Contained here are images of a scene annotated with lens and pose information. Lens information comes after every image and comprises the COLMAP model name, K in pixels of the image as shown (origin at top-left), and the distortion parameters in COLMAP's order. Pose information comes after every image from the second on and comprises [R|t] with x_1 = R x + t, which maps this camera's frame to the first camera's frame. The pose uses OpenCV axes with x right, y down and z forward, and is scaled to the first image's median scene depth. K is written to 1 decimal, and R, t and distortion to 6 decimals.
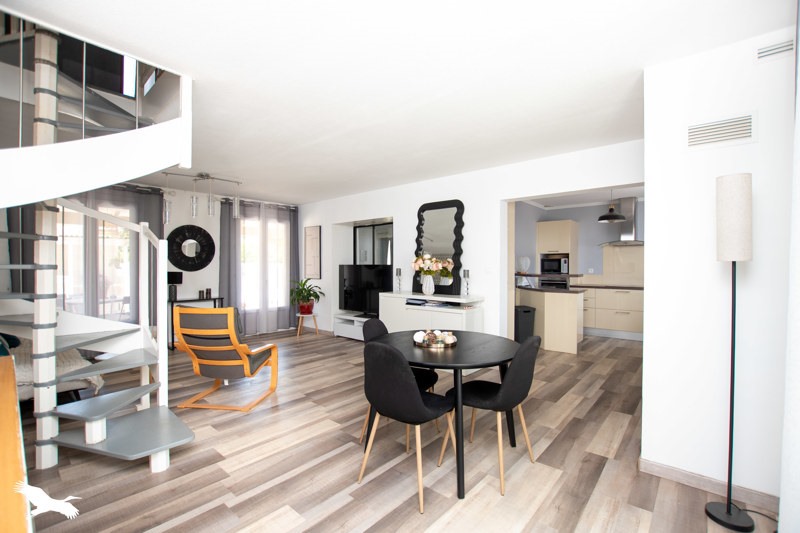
lens RADIAL K [[356.7, 0, 401.7], [0, 356.7, 268.0], [0, 0, 1]] dist [0.004274, -0.000029]
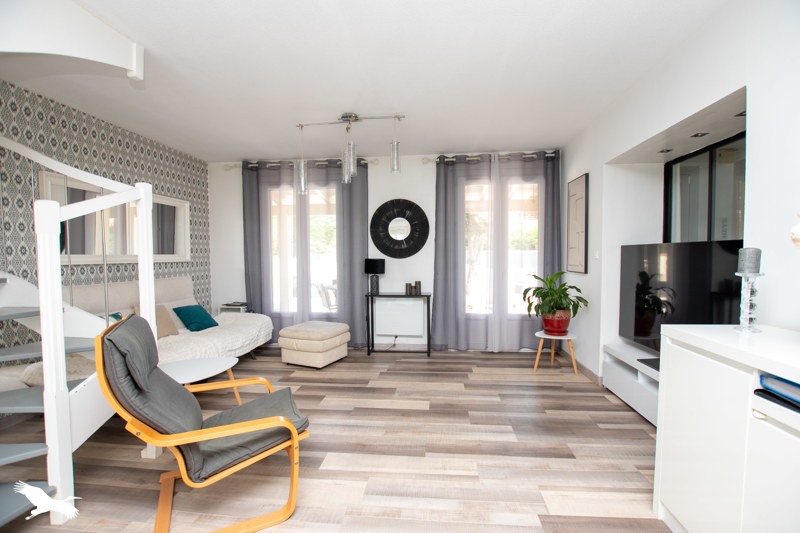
lens RADIAL K [[356.7, 0, 401.1], [0, 356.7, 273.5], [0, 0, 1]] dist [0.004274, -0.000029]
pose [[0.587142, 0.033560, -0.808788, 0.046522], [0.005425, 0.998955, 0.045389, 0.005953], [0.809466, -0.031037, 0.586346, 0.482275]]
